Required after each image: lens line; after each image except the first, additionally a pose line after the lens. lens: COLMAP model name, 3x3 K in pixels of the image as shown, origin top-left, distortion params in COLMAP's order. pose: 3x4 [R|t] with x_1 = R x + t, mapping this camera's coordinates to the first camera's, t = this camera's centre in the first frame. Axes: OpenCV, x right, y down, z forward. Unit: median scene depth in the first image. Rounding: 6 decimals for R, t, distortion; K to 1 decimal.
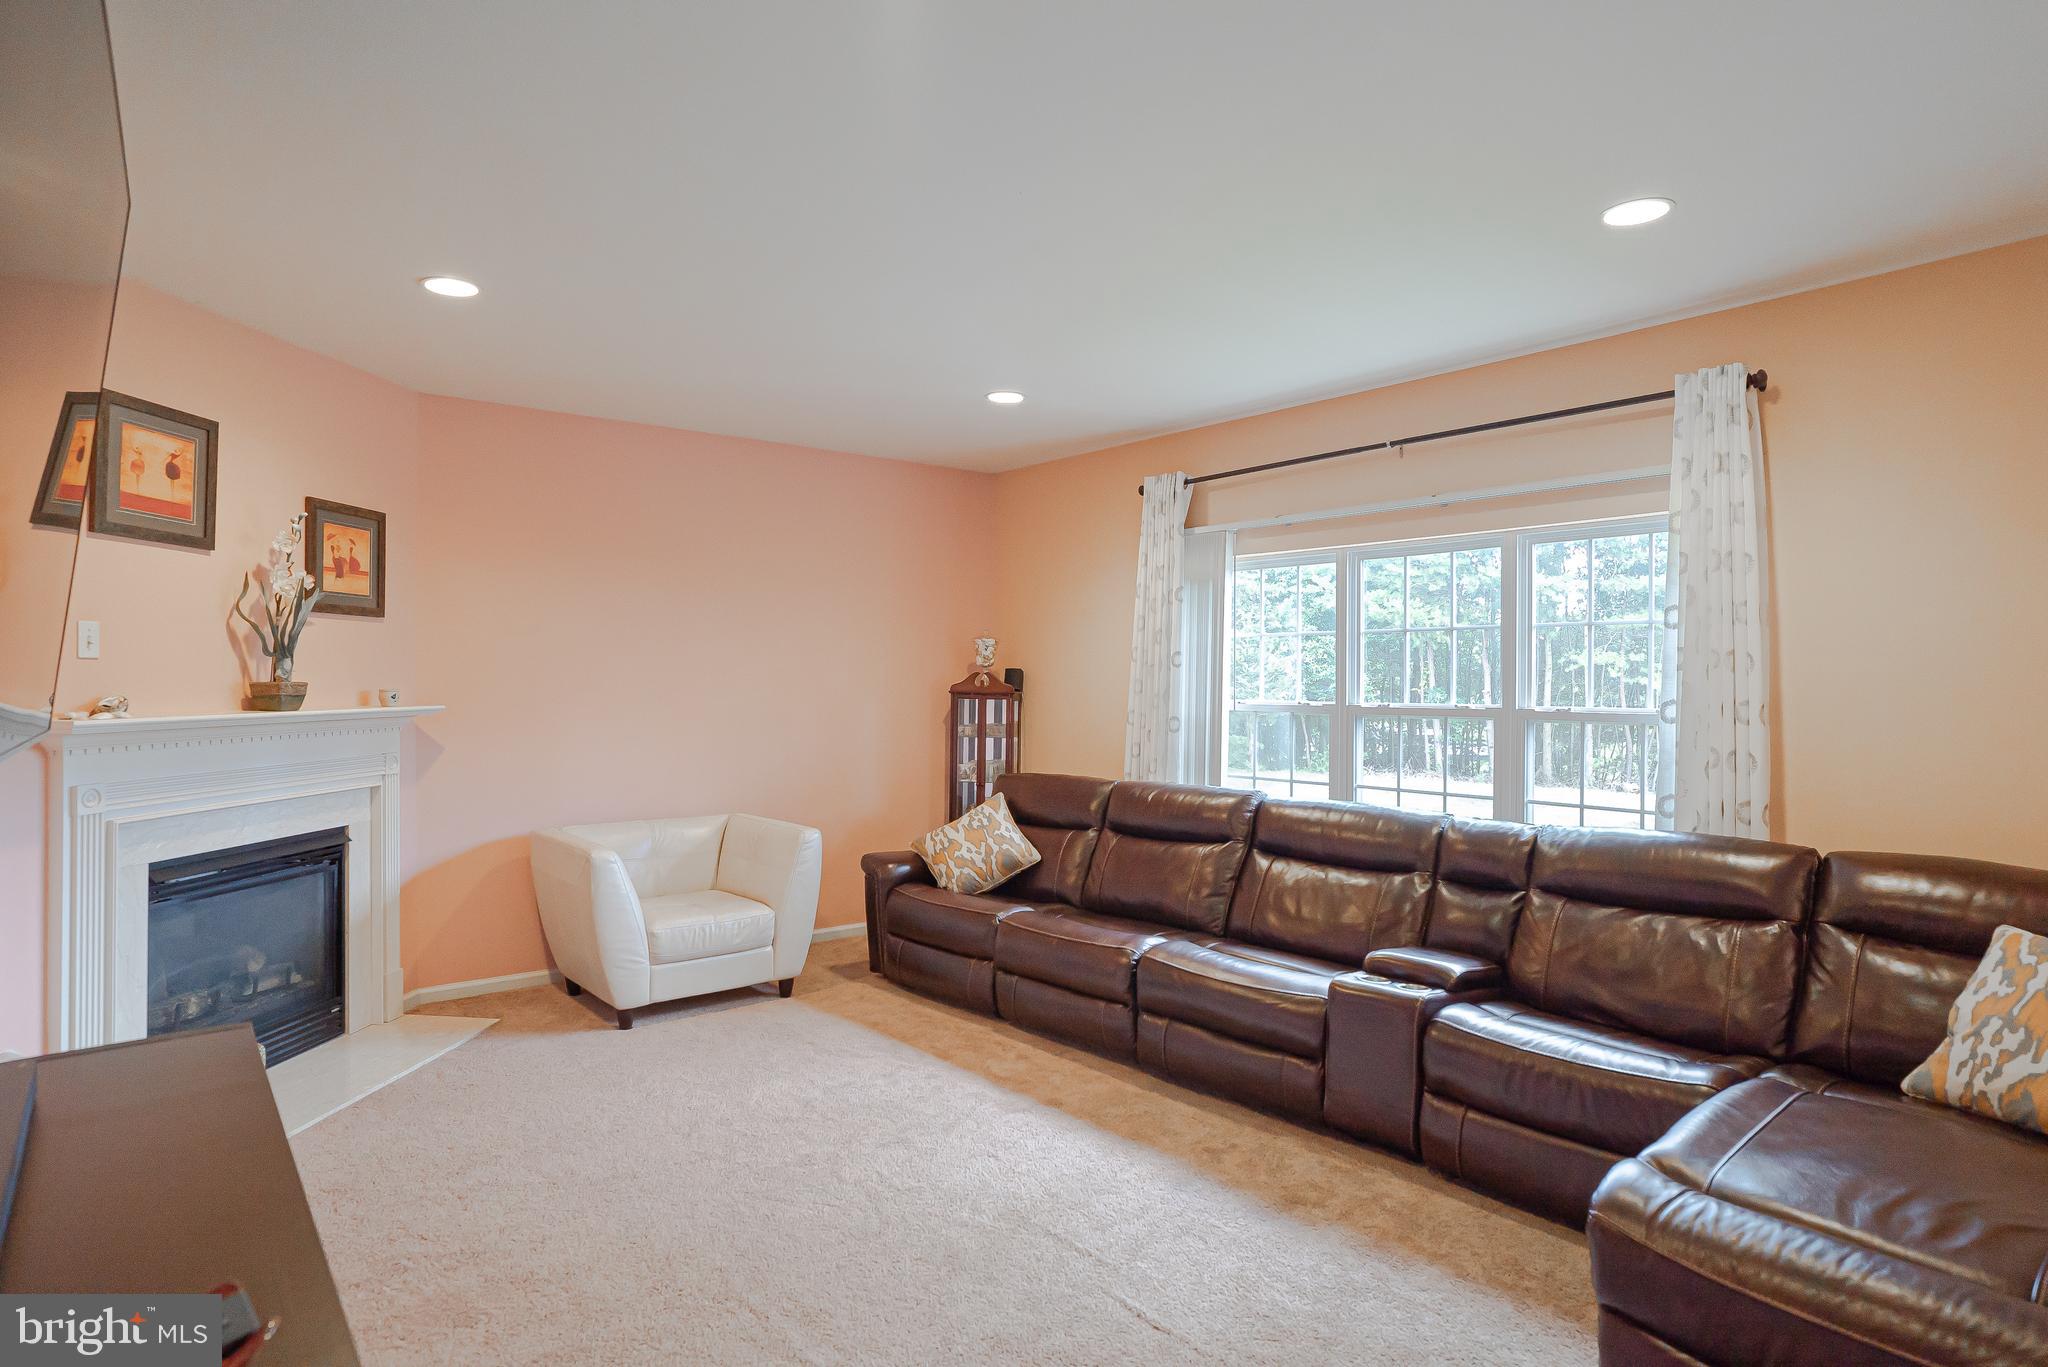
lens RADIAL K [[1116.5, 0, 1017.5], [0, 1116.5, 682.7], [0, 0, 1]] dist [-0.054339, 0.038668]
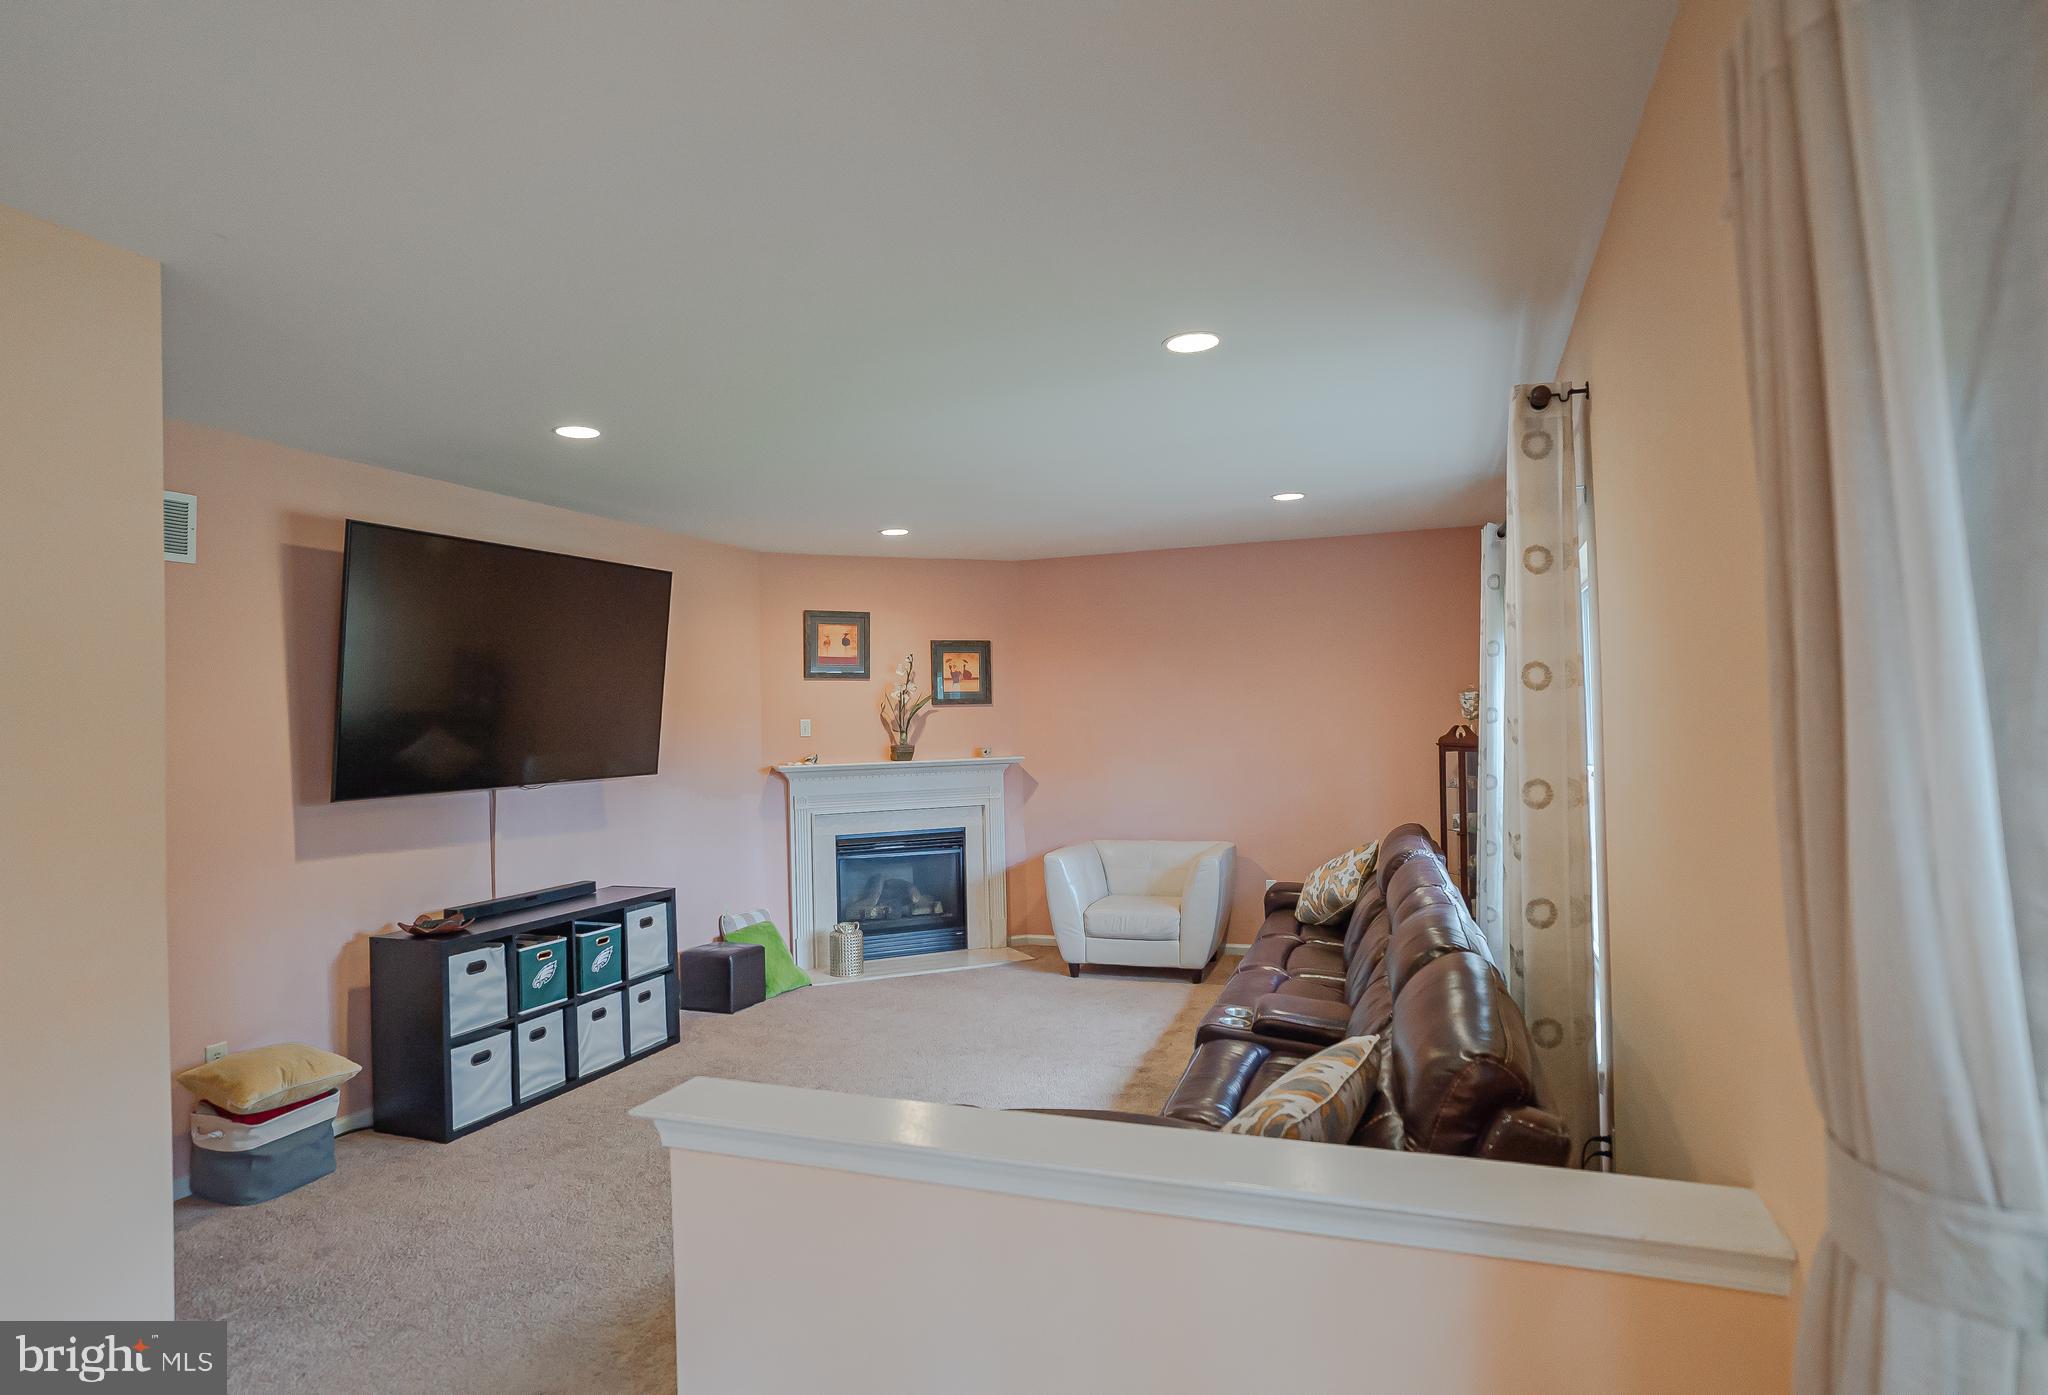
lens RADIAL K [[1129.0, 0, 1024.0], [0, 1129.0, 697.5], [0, 0, 1]] dist [-0.001686, 0.000581]
pose [[0.514800, -0.033087, -0.856672, 0.997201], [0.021731, 0.999438, -0.025542, -0.026022], [0.857035, -0.005467, 0.515229, 0.179020]]
